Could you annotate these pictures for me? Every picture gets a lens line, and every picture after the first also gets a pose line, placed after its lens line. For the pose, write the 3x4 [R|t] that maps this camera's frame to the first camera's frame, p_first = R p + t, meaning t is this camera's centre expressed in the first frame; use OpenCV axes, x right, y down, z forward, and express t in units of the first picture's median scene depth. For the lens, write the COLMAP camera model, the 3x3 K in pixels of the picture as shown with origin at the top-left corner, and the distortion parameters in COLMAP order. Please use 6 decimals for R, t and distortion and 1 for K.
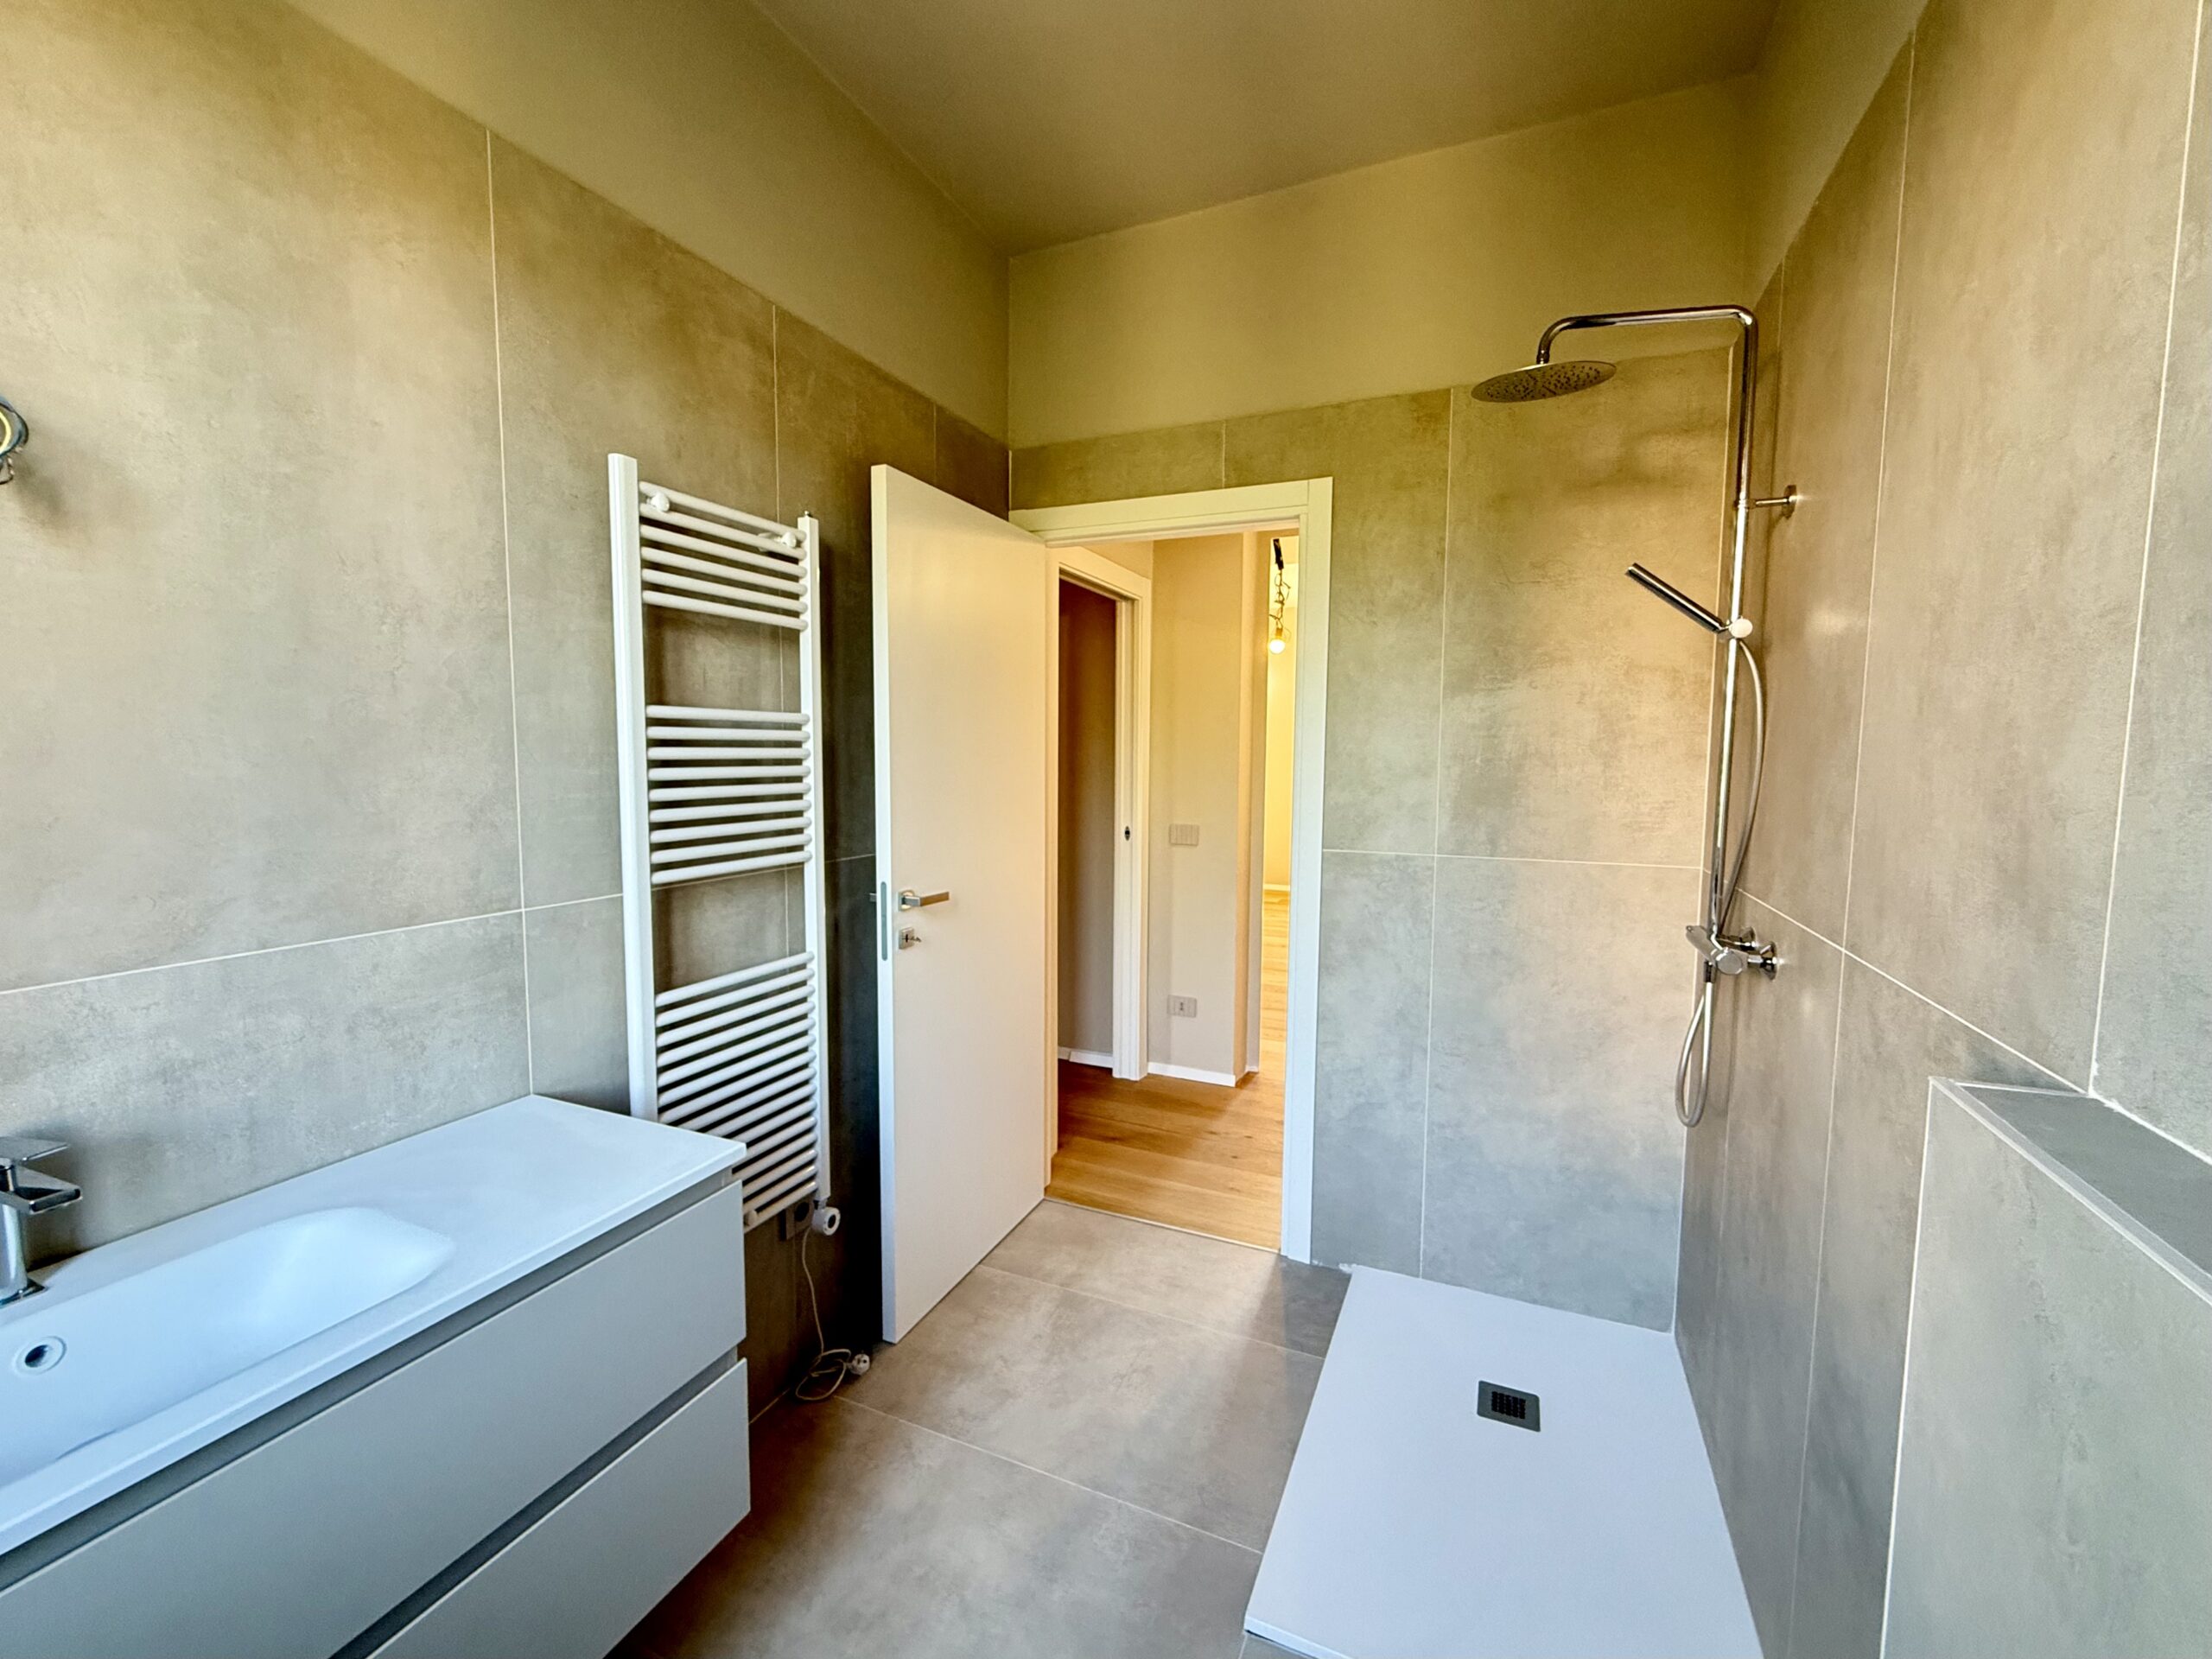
lens RADIAL K [[882.8, 0, 1128.2], [0, 882.8, 827.5], [0, 0, 1]] dist [-0.002667, 0.000145]
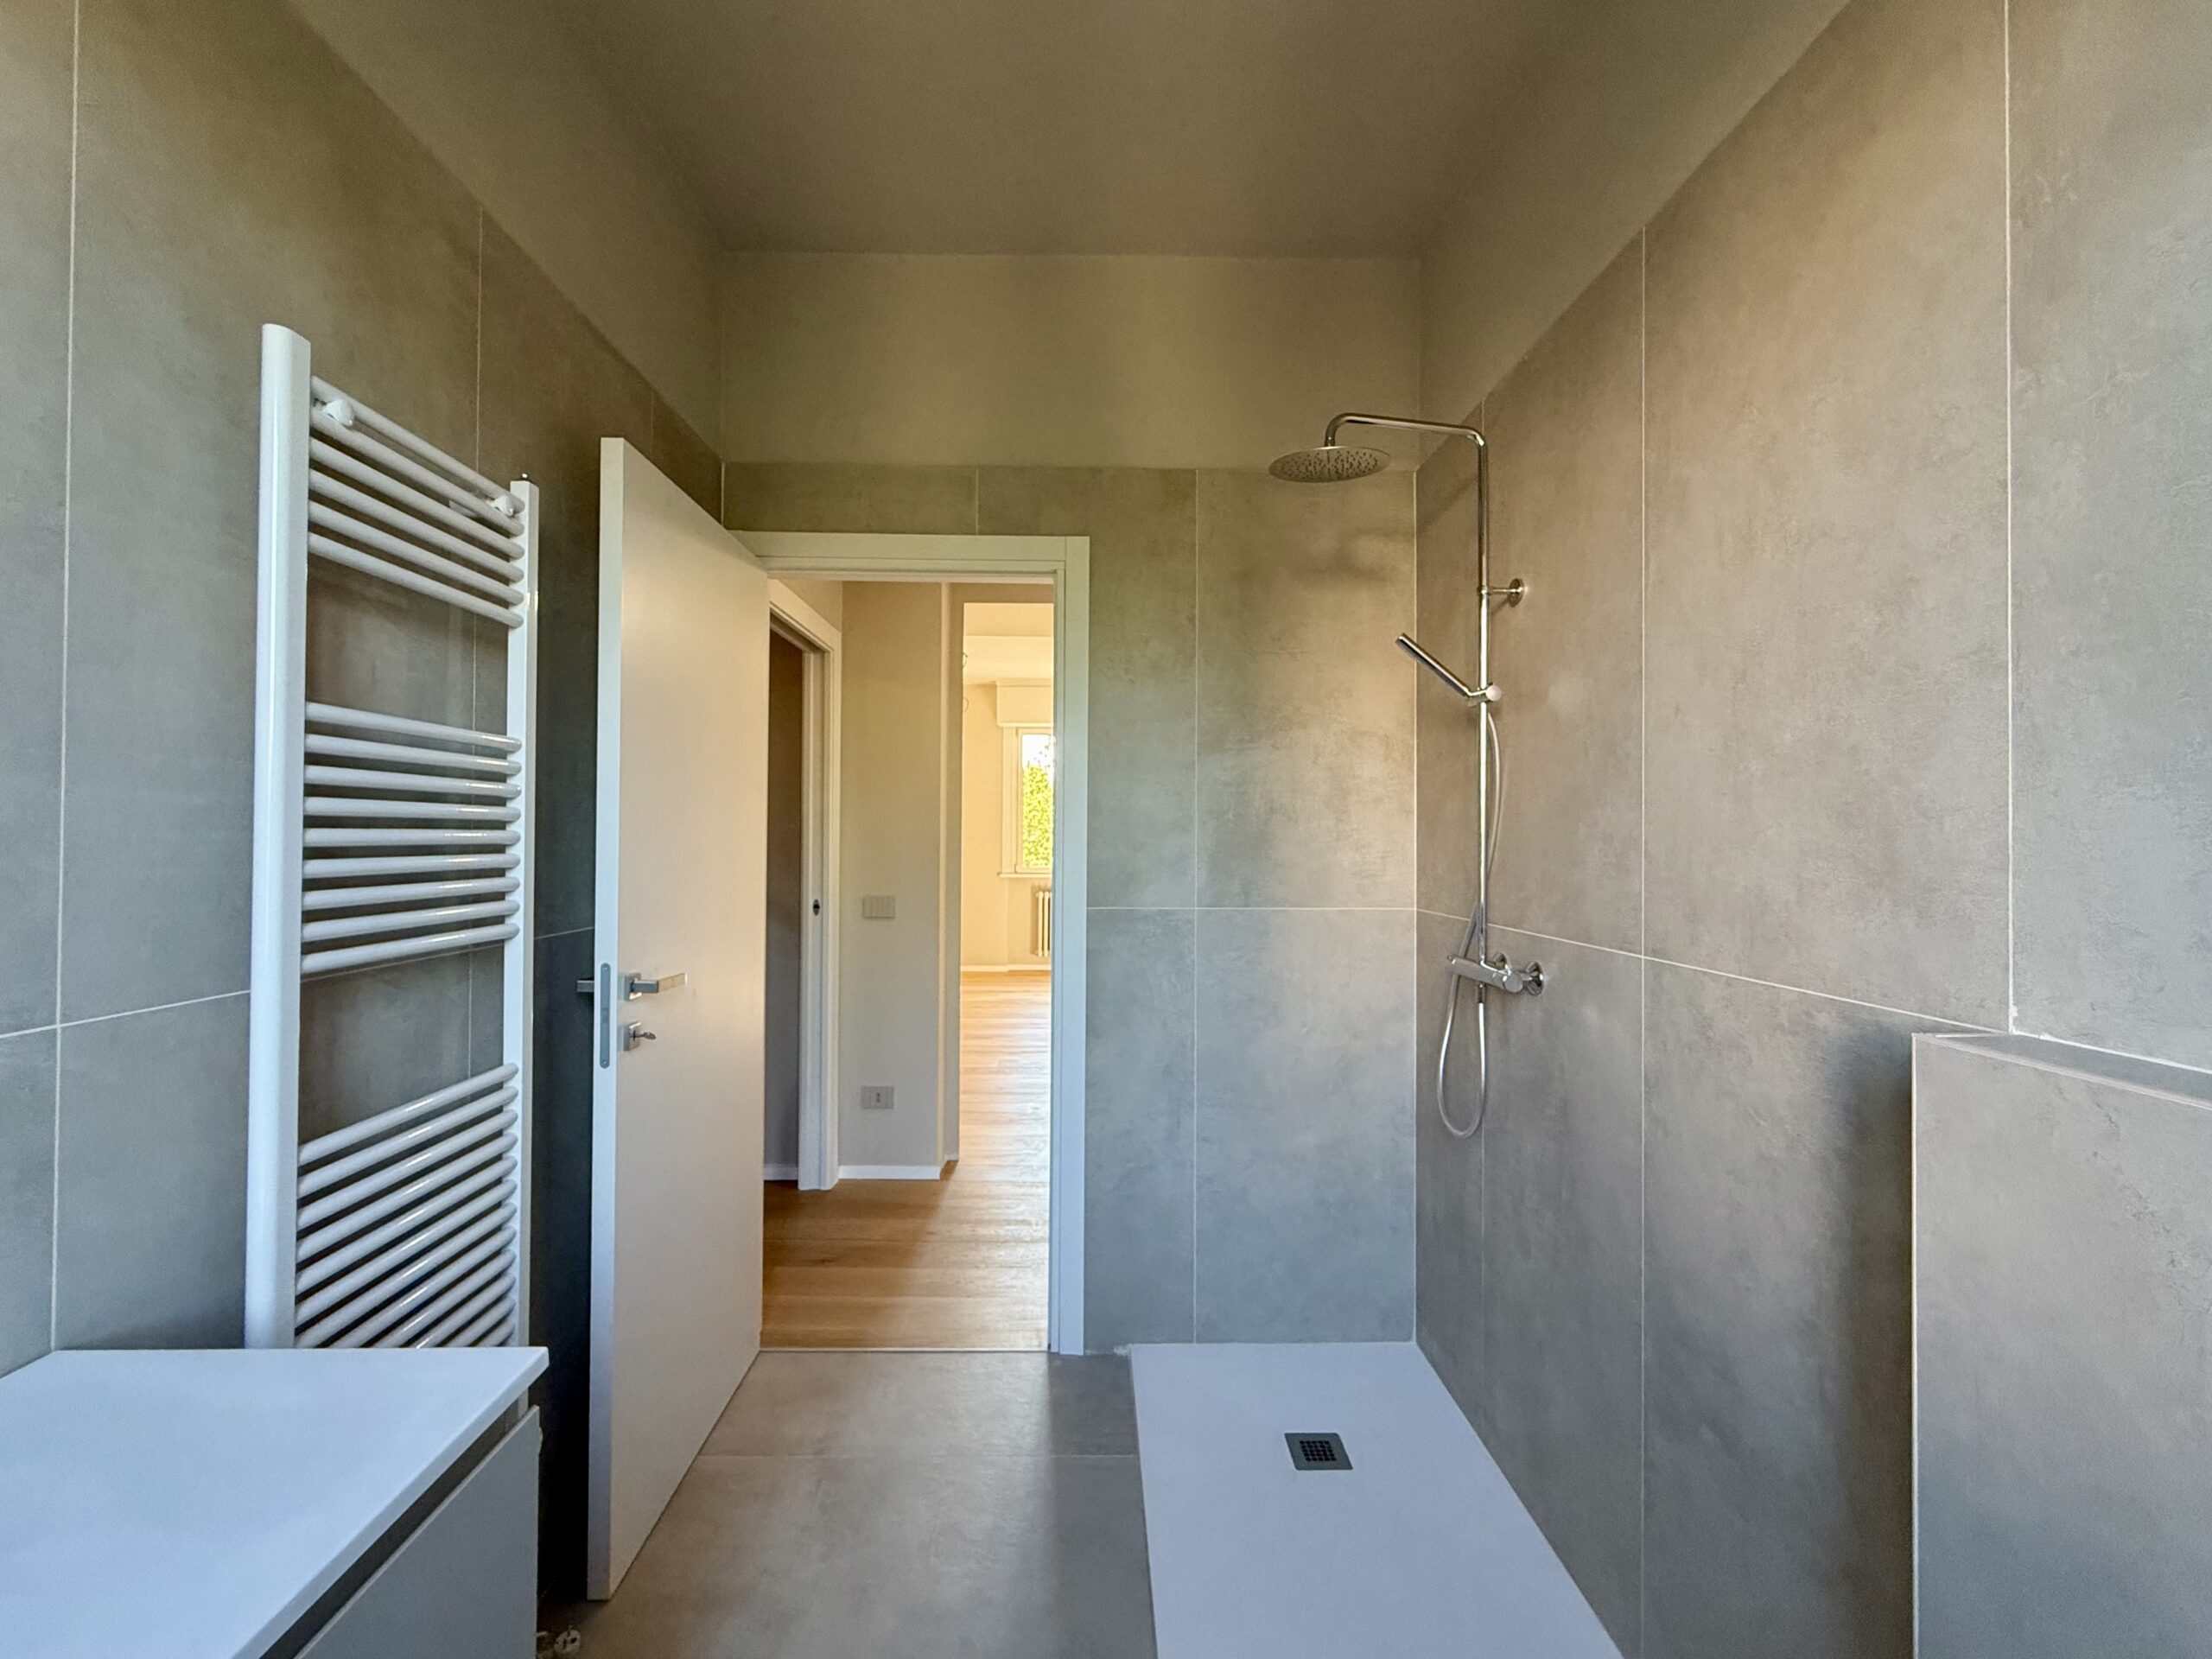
lens RADIAL K [[882.8, 0, 1088.8], [0, 882.8, 834.9], [0, 0, 1]] dist [-0.002667, 0.000145]
pose [[0.915832, -0.000864, 0.401561, -0.197160], [0.035639, 0.996226, -0.079139, 0.025637], [-0.399978, 0.086789, 0.912406, 0.120802]]
